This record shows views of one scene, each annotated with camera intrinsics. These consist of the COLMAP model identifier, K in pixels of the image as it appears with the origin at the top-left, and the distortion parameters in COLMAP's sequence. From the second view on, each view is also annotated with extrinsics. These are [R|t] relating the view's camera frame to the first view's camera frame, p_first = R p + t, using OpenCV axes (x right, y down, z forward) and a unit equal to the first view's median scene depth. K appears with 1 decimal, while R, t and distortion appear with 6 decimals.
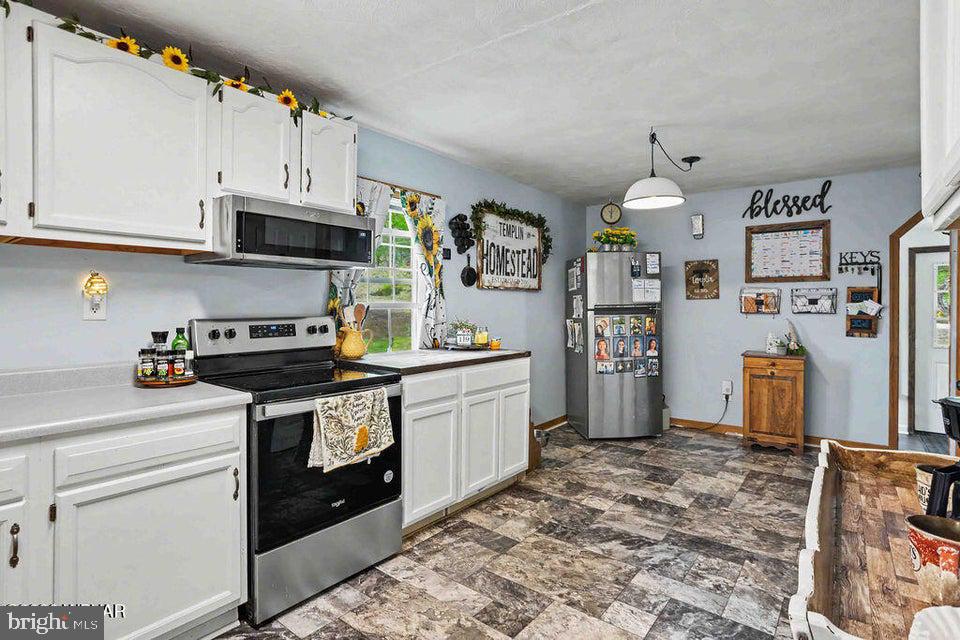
lens RADIAL K [[496.8, 0, 480.0], [0, 496.8, 320.0], [0, 0, 1]] dist [-0.017021, 0.007933]
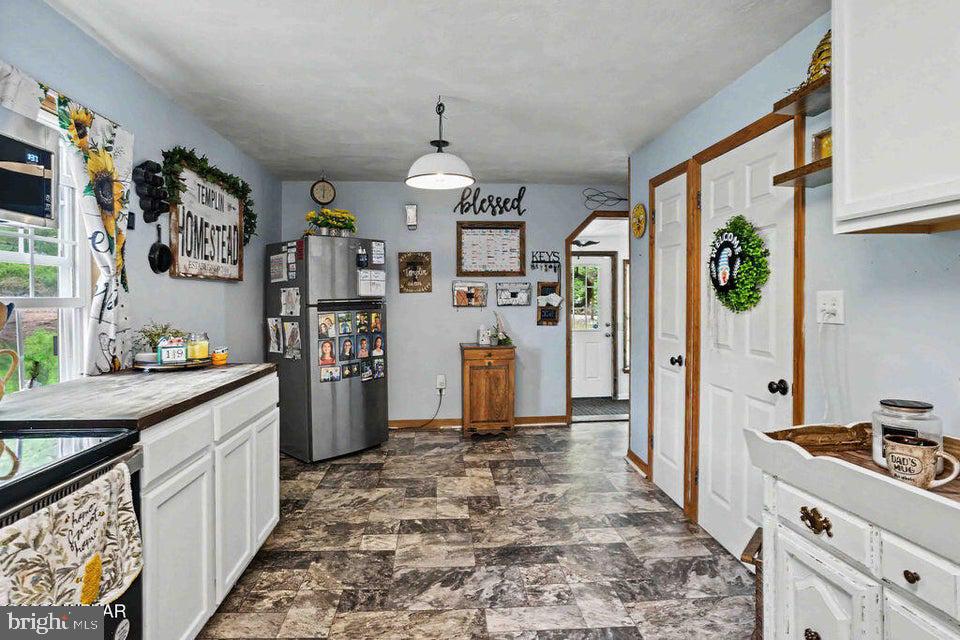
lens RADIAL K [[515.0, 0, 480.4], [0, 515.0, 307.9], [0, 0, 1]] dist [-0.061570, 0.055932]
pose [[0.744445, -0.018579, 0.667425, -0.148826], [0.027802, 0.999608, -0.003184, -0.006744], [-0.667104, 0.020927, 0.744670, 0.203684]]
